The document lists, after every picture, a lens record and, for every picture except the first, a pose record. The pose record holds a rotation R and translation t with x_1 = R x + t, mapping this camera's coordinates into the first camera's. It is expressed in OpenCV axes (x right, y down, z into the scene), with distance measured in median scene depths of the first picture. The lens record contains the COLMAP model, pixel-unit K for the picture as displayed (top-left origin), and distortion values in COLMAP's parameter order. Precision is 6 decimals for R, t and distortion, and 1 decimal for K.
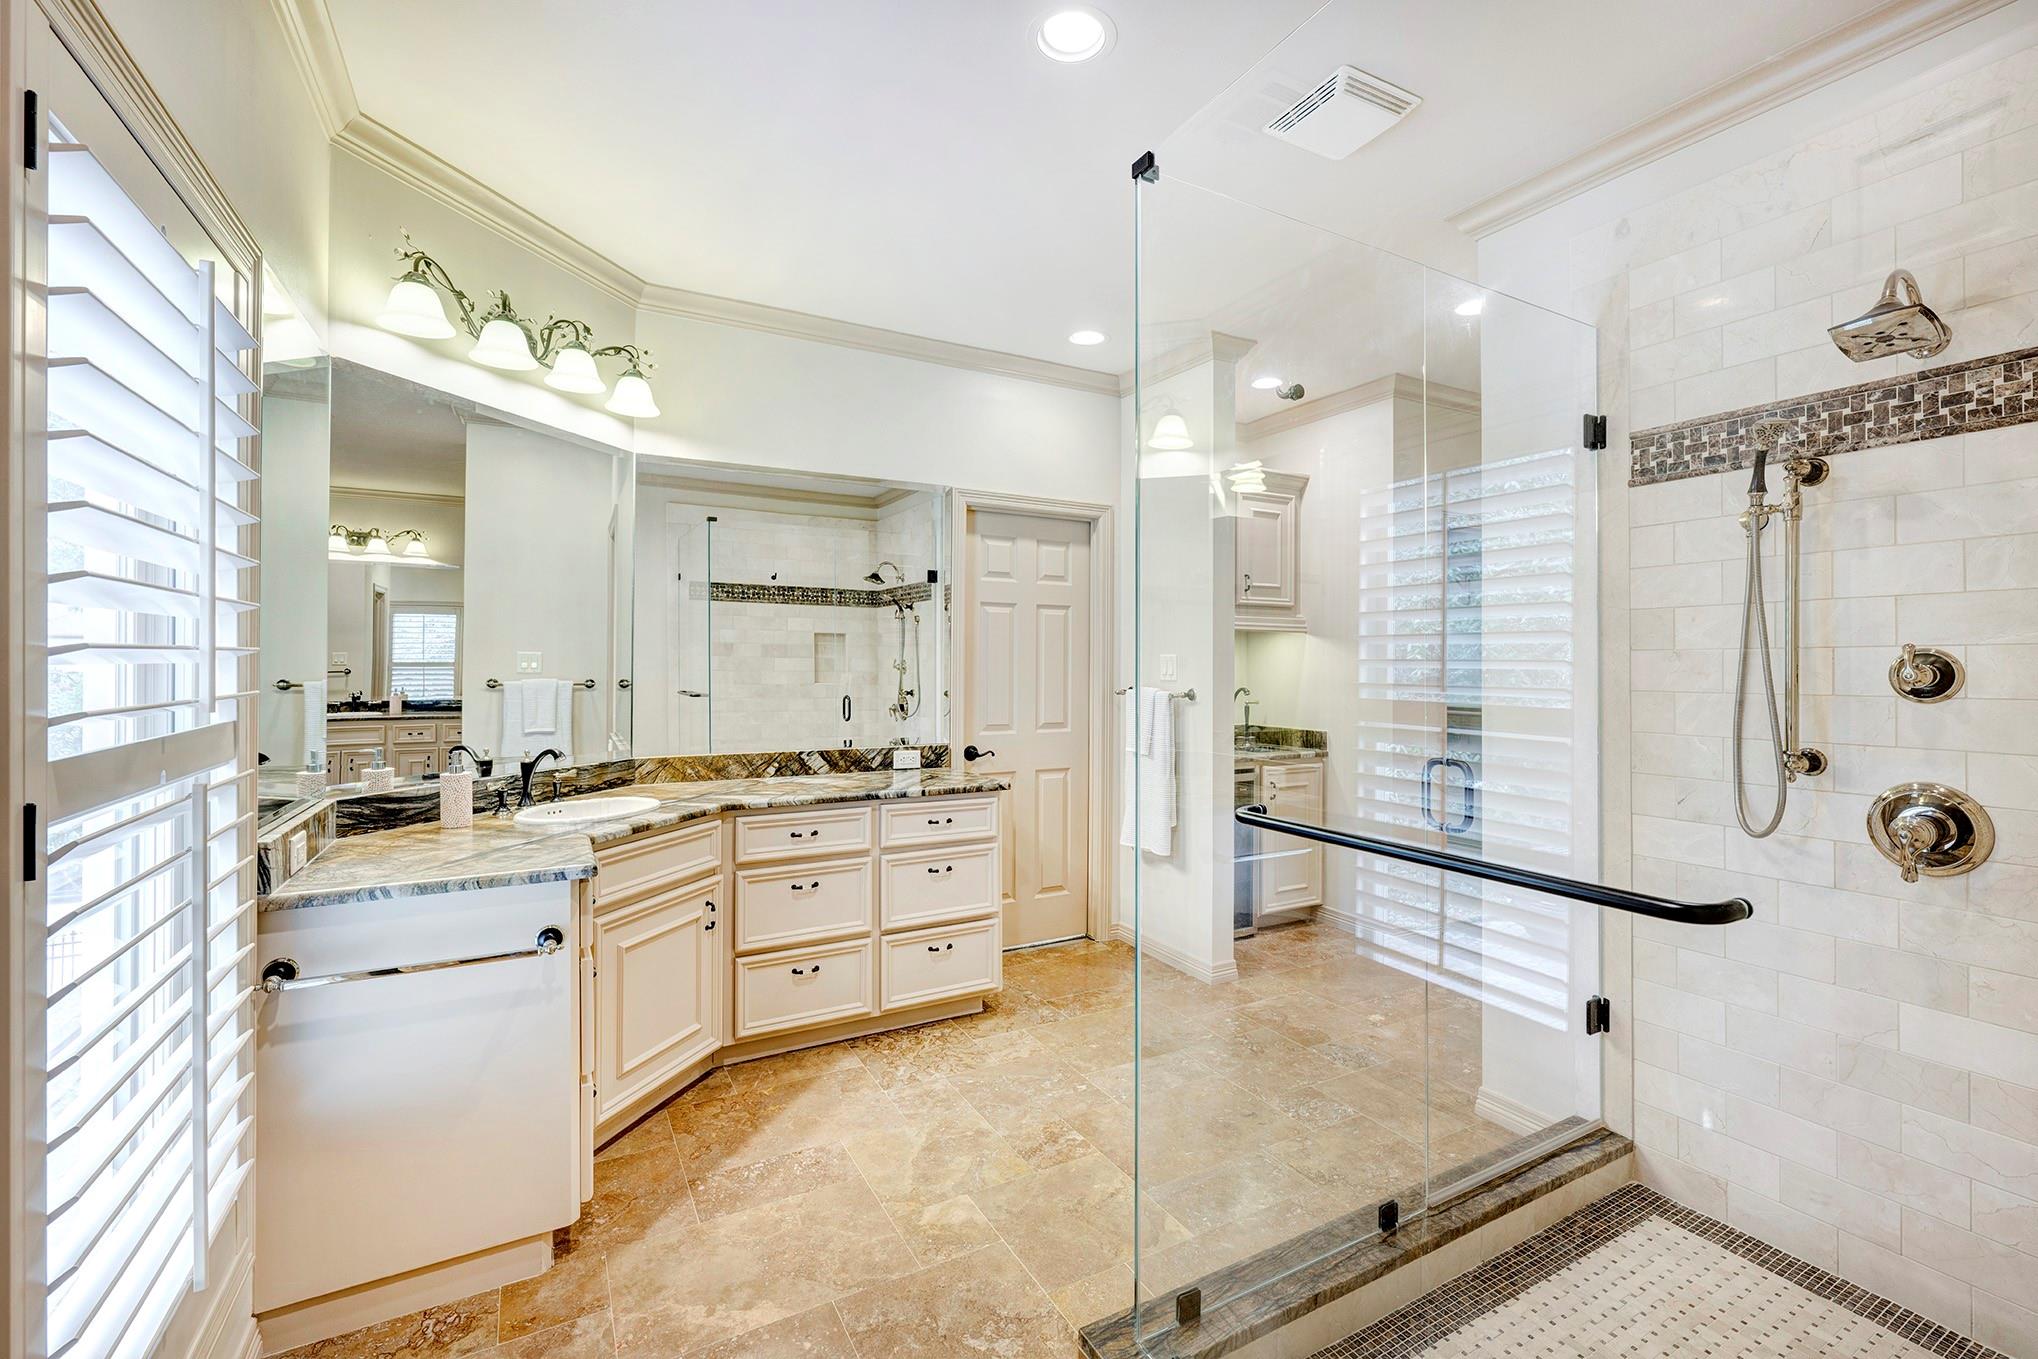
lens RADIAL K [[890.0, 0, 1018.4], [0, 890.0, 669.1], [0, 0, 1]] dist [0.003886, 0.000431]
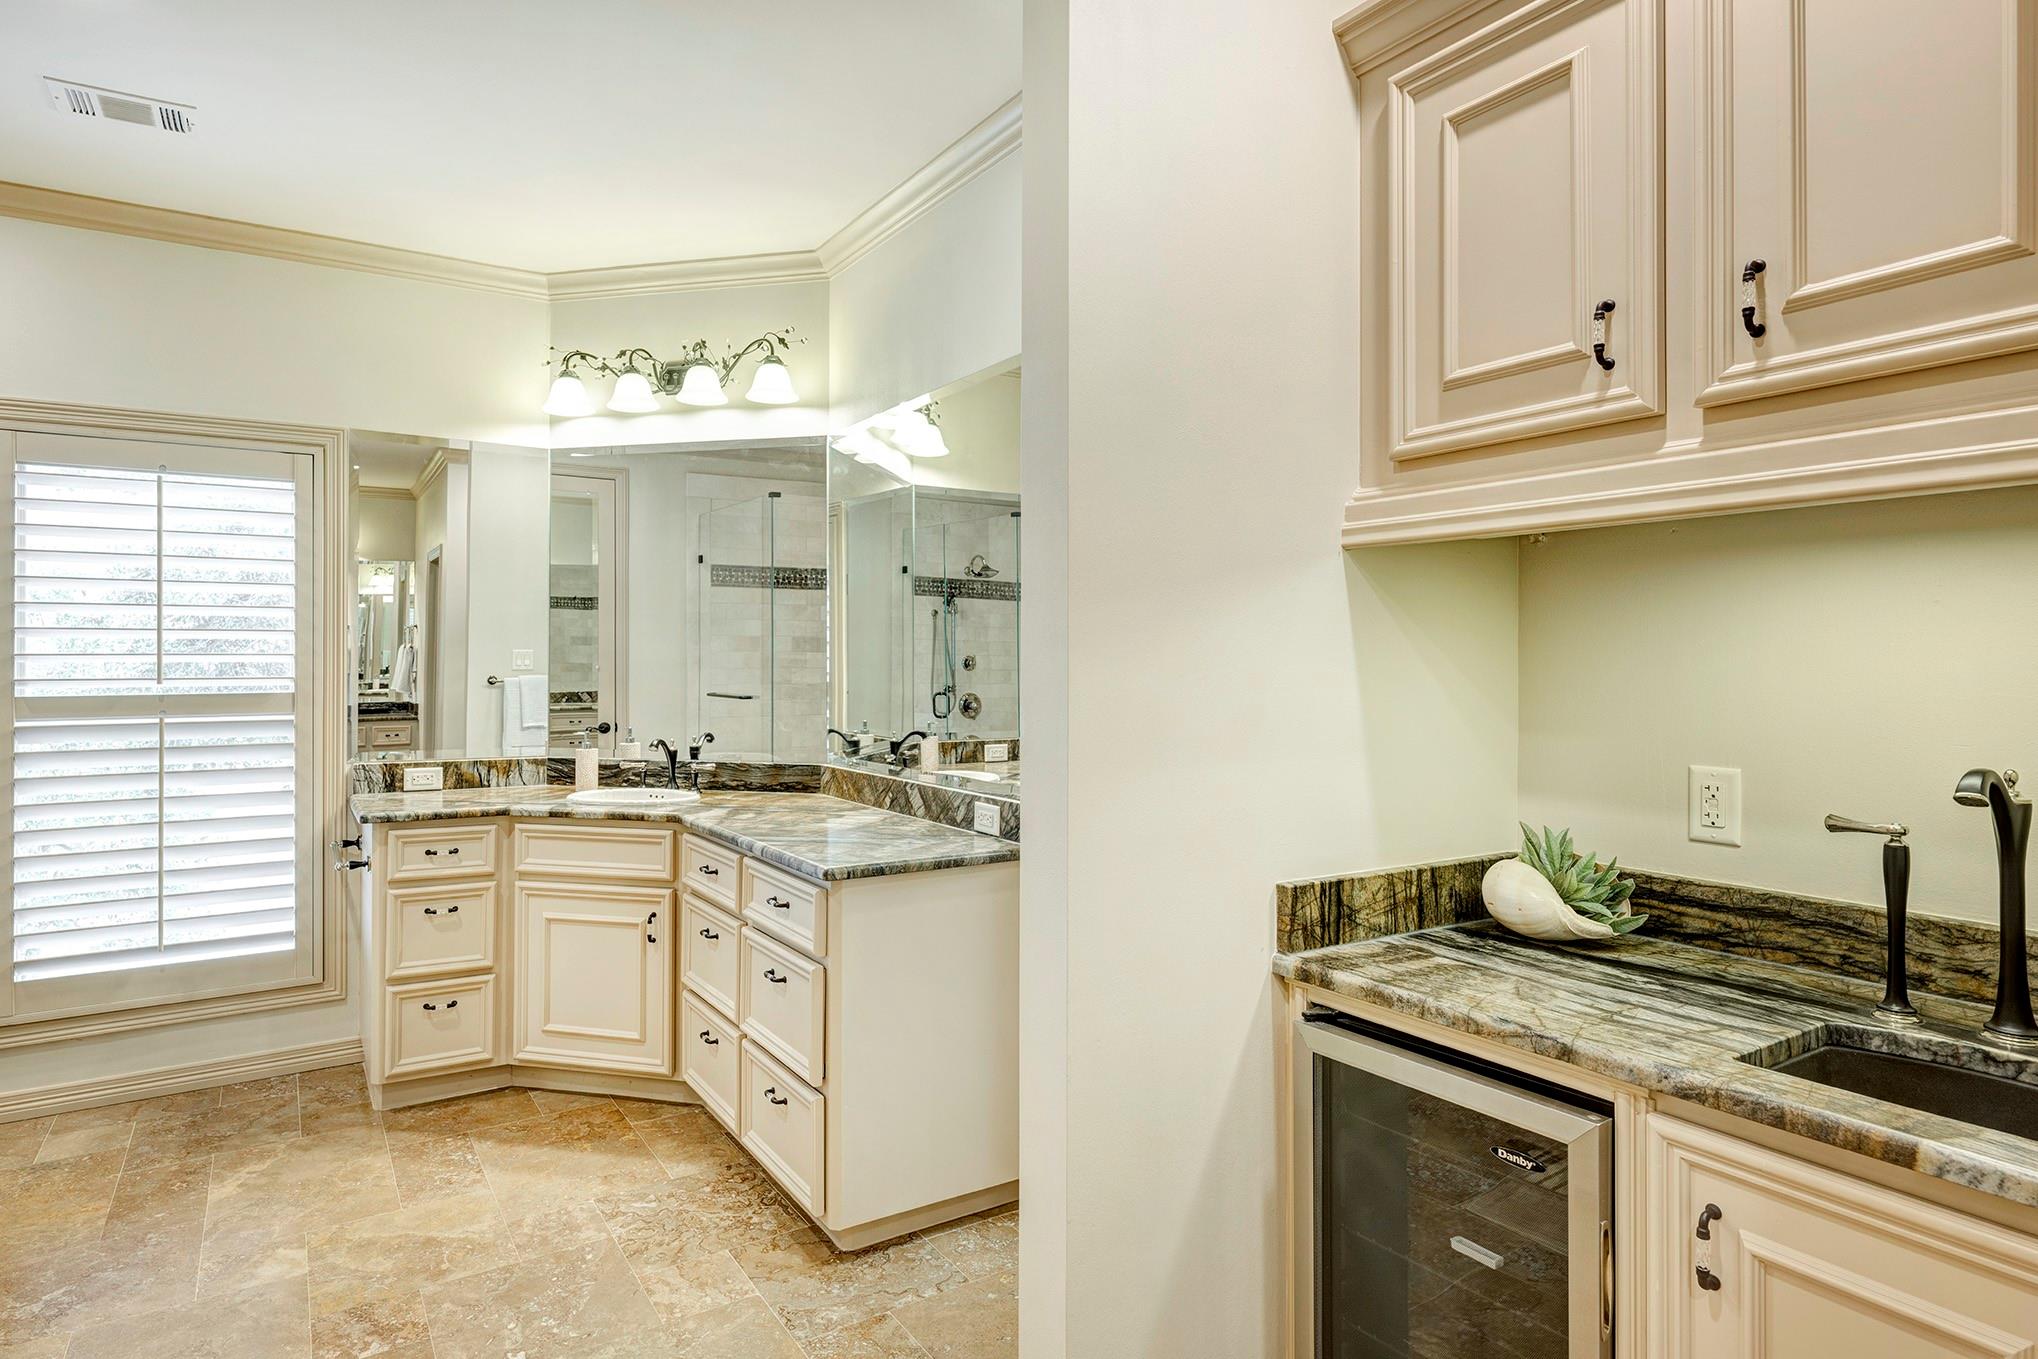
lens RADIAL K [[1130.3, 0, 1018.6], [0, 1130.3, 664.9], [0, 0, 1]] dist [-0.001307, -0.000309]
pose [[0.063413, -0.005331, -0.997973, 0.870860], [-0.010359, 0.999928, -0.006000, 0.001267], [0.997934, 0.010718, 0.063353, 1.301431]]
